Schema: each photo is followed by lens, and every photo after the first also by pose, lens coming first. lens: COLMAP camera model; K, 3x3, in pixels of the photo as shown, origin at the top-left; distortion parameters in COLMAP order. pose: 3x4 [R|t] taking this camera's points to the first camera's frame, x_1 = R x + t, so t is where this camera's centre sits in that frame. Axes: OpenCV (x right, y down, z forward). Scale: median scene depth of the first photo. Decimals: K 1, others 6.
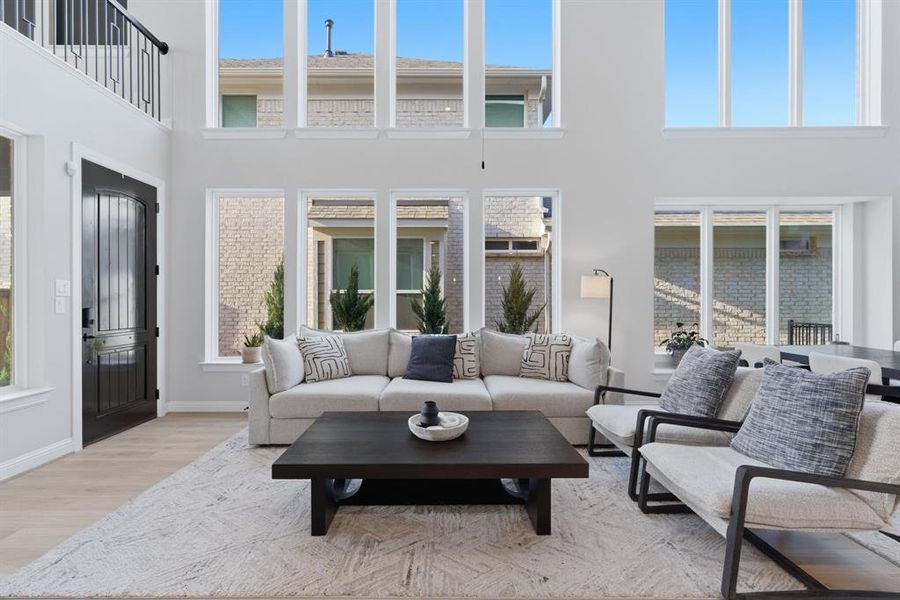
lens RADIAL K [[410.9, 0, 450.2], [0, 410.9, 301.8], [0, 0, 1]] dist [0.000946, 0.001365]
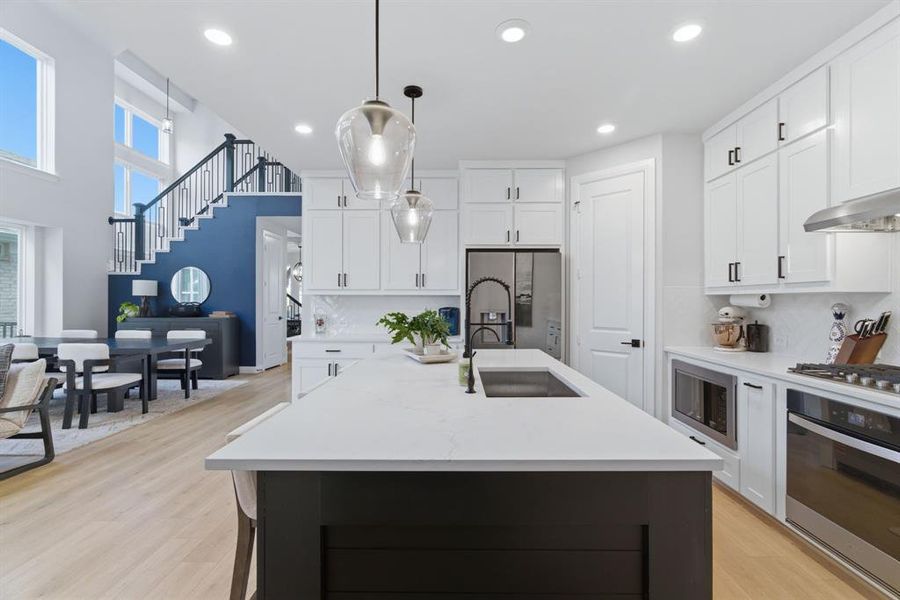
lens RADIAL K [[410.9, 0, 453.0], [0, 410.9, 299.2], [0, 0, 1]] dist [0.000946, 0.001365]
pose [[0.042879, 0.004517, 0.999070, -0.145285], [-0.000704, 0.999990, -0.004491, -0.004487], [-0.999080, -0.000511, 0.042881, -0.210066]]
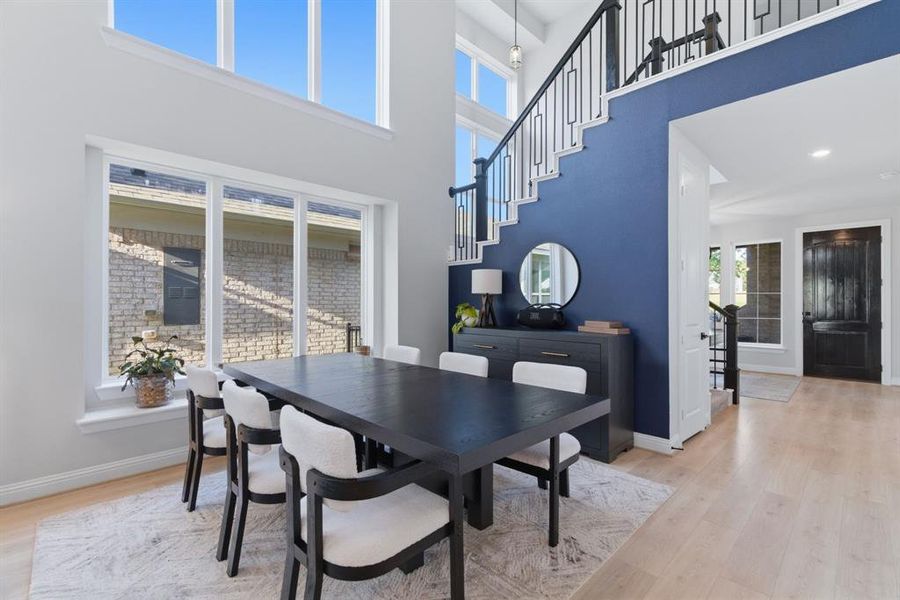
lens RADIAL K [[410.9, 0, 457.3], [0, 410.9, 303.1], [0, 0, 1]] dist [0.000946, 0.001365]
pose [[0.716211, 0.000225, 0.697884, 0.264444], [0.000905, 0.999999, -0.001251, -0.001717], [-0.697883, 0.001527, 0.716210, 0.095527]]
